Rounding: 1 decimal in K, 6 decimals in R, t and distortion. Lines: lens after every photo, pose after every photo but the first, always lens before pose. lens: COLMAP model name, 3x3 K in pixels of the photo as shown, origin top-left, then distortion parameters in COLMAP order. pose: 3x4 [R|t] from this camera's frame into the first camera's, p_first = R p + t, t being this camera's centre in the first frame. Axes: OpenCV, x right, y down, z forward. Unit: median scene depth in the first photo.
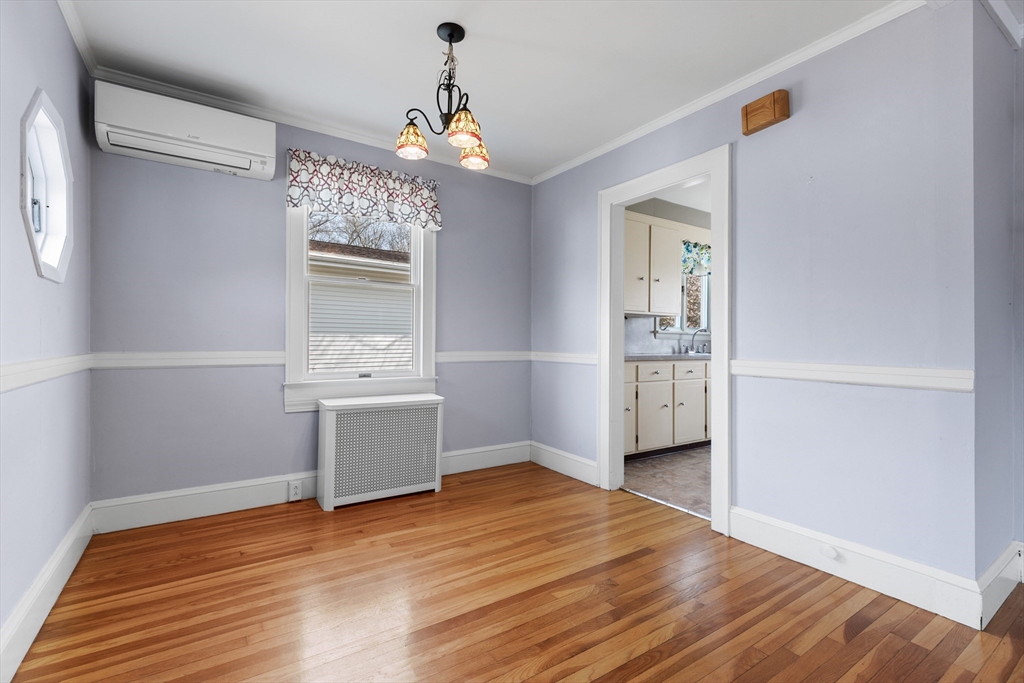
lens RADIAL K [[465.2, 0, 512.5], [0, 465.2, 342.0], [0, 0, 1]] dist [0.008024, -0.001781]
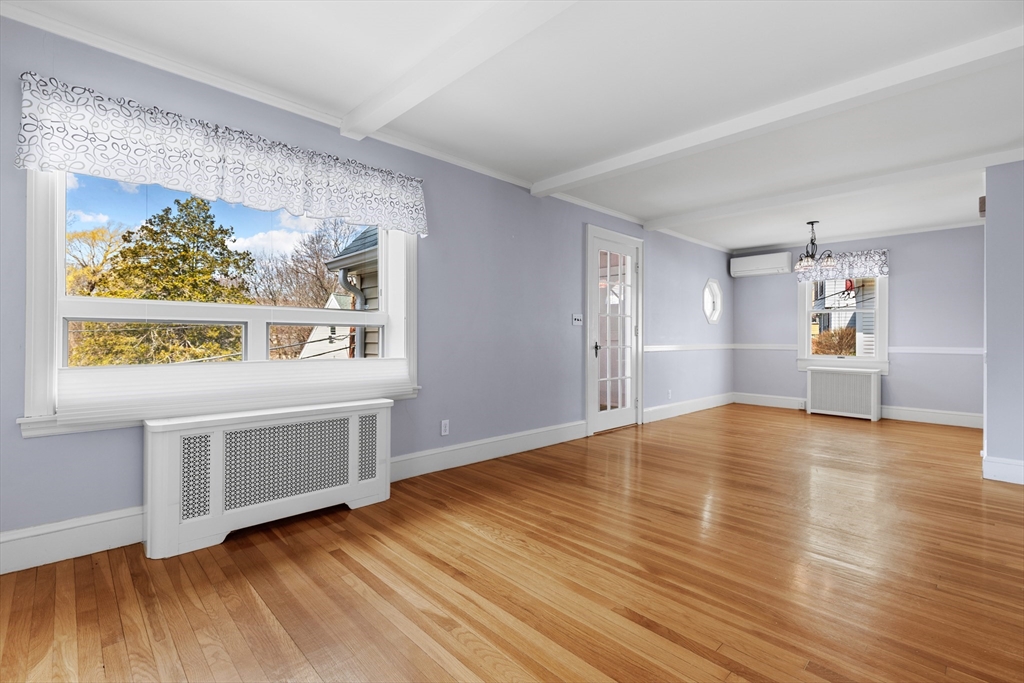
lens RADIAL K [[465.2, 0, 513.8], [0, 465.2, 338.6], [0, 0, 1]] dist [0.008024, -0.001781]
pose [[0.187009, -0.003468, -0.982352, 1.541150], [-0.006478, 0.999968, -0.004764, 0.011756], [0.982337, 0.007254, 0.186981, -0.829451]]
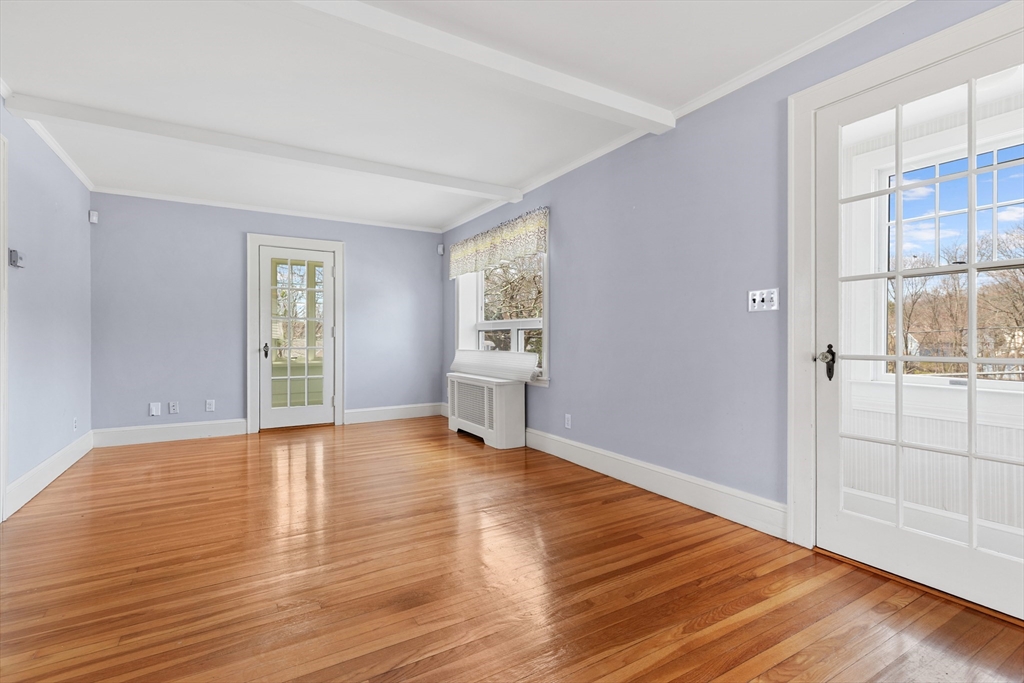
lens RADIAL K [[465.2, 0, 507.3], [0, 465.2, 343.5], [0, 0, 1]] dist [0.008024, -0.001781]
pose [[-0.999115, -0.007306, 0.041426, 0.426568], [-0.006780, 0.999895, 0.012818, 0.006253], [-0.041515, 0.012525, -0.999059, 0.536226]]
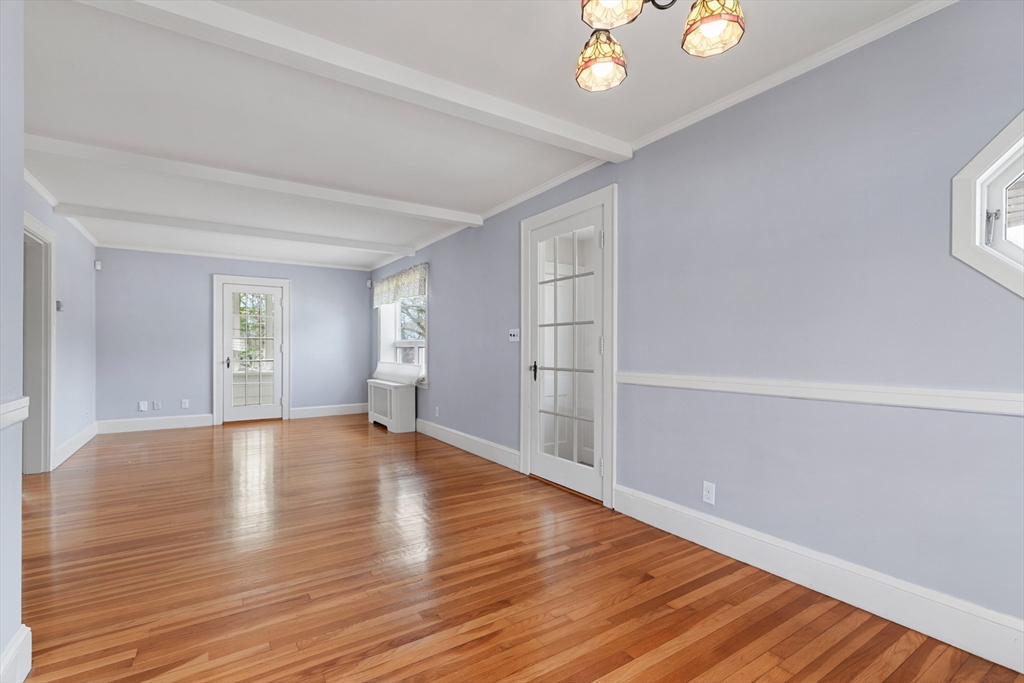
lens RADIAL K [[465.2, 0, 507.2], [0, 465.2, 352.8], [0, 0, 1]] dist [0.008024, -0.001781]
pose [[-0.999950, -0.008650, 0.005024, 0.019935], [-0.008592, 0.999897, 0.011510, -0.025205], [-0.005123, 0.011466, -0.999921, 1.116994]]
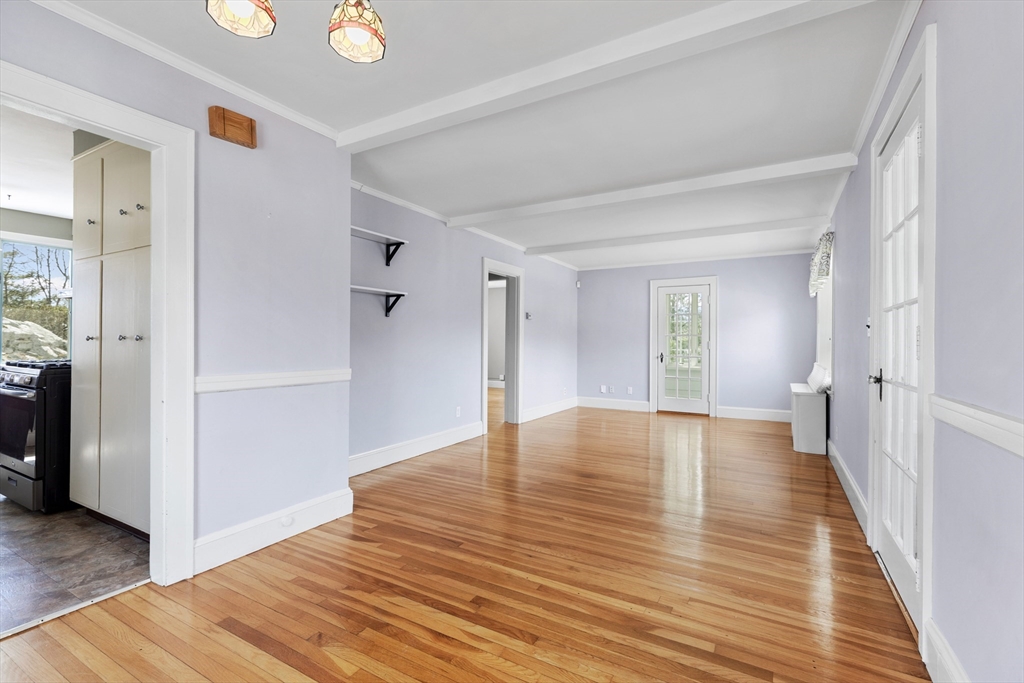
lens RADIAL K [[465.2, 0, 507.0], [0, 465.2, 339.4], [0, 0, 1]] dist [0.008024, -0.001781]
pose [[-0.442083, -0.004217, 0.896964, -0.498595], [-0.008720, 0.999962, 0.000404, -0.031845], [-0.896932, -0.007642, -0.442103, 0.728835]]
